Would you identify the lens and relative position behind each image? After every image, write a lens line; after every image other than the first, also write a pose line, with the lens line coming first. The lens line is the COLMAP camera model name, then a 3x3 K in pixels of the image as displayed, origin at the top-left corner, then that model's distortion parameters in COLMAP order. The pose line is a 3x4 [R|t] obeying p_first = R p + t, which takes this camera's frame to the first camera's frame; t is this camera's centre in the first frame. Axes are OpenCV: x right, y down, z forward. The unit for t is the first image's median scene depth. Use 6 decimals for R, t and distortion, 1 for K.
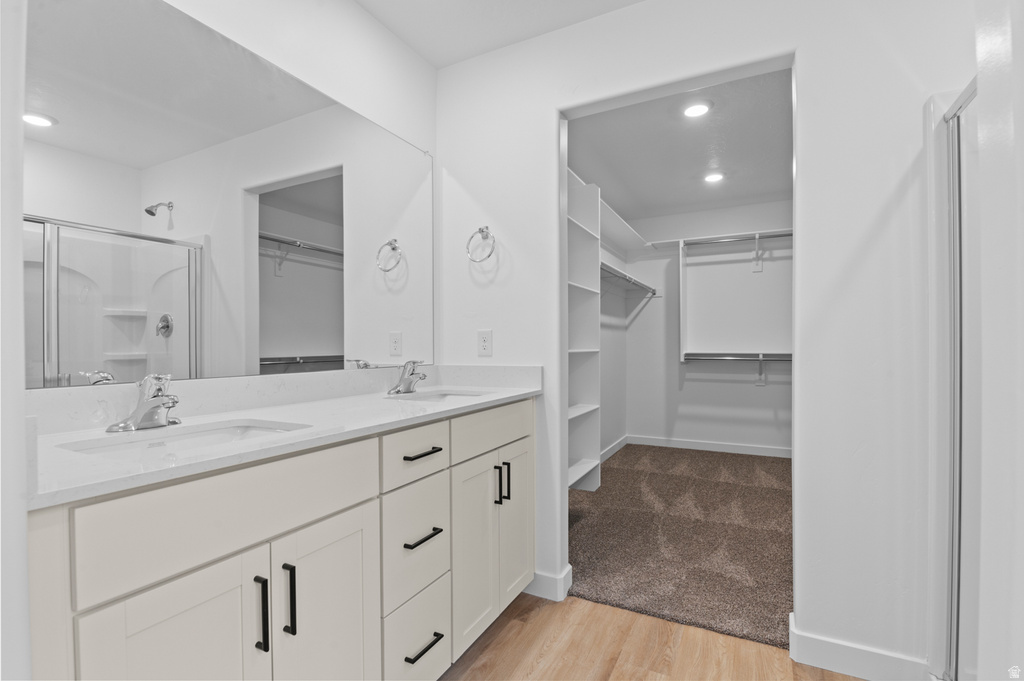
lens RADIAL K [[469.9, 0, 514.1], [0, 469.9, 340.1], [0, 0, 1]] dist [-0.009728, -0.001288]
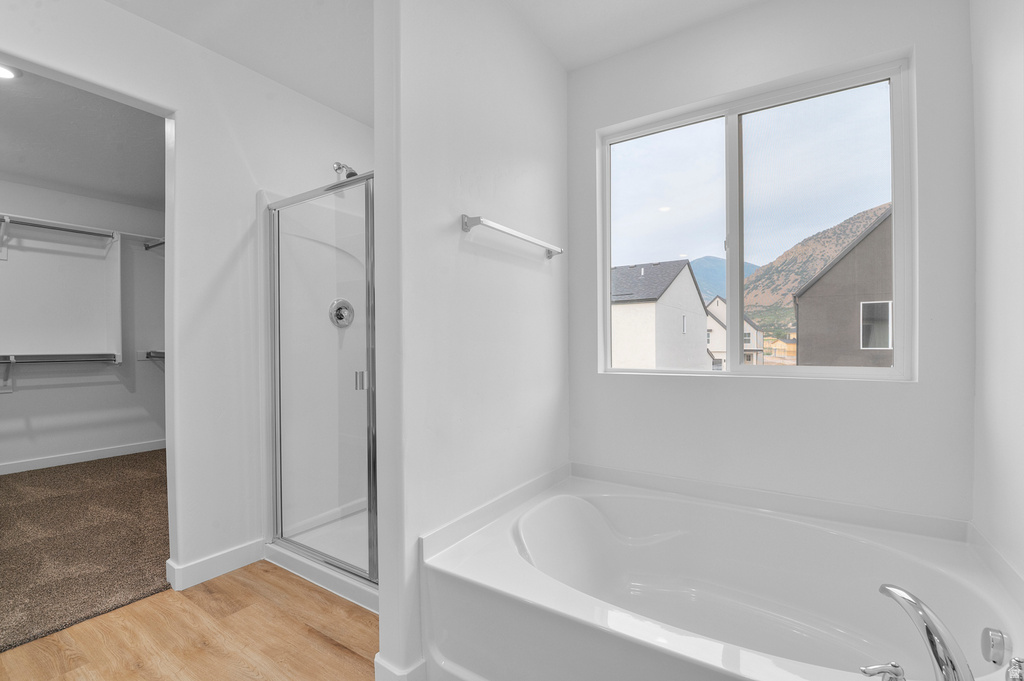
lens RADIAL K [[443.9, 0, 514.6], [0, 443.9, 342.8], [0, 0, 1]] dist [-0.019755, -0.001549]
pose [[0.107725, 0.000391, 0.994181, -0.421092], [-0.004864, 0.999988, 0.000133, 0.001642], [-0.994169, -0.004850, 0.107725, -0.034885]]
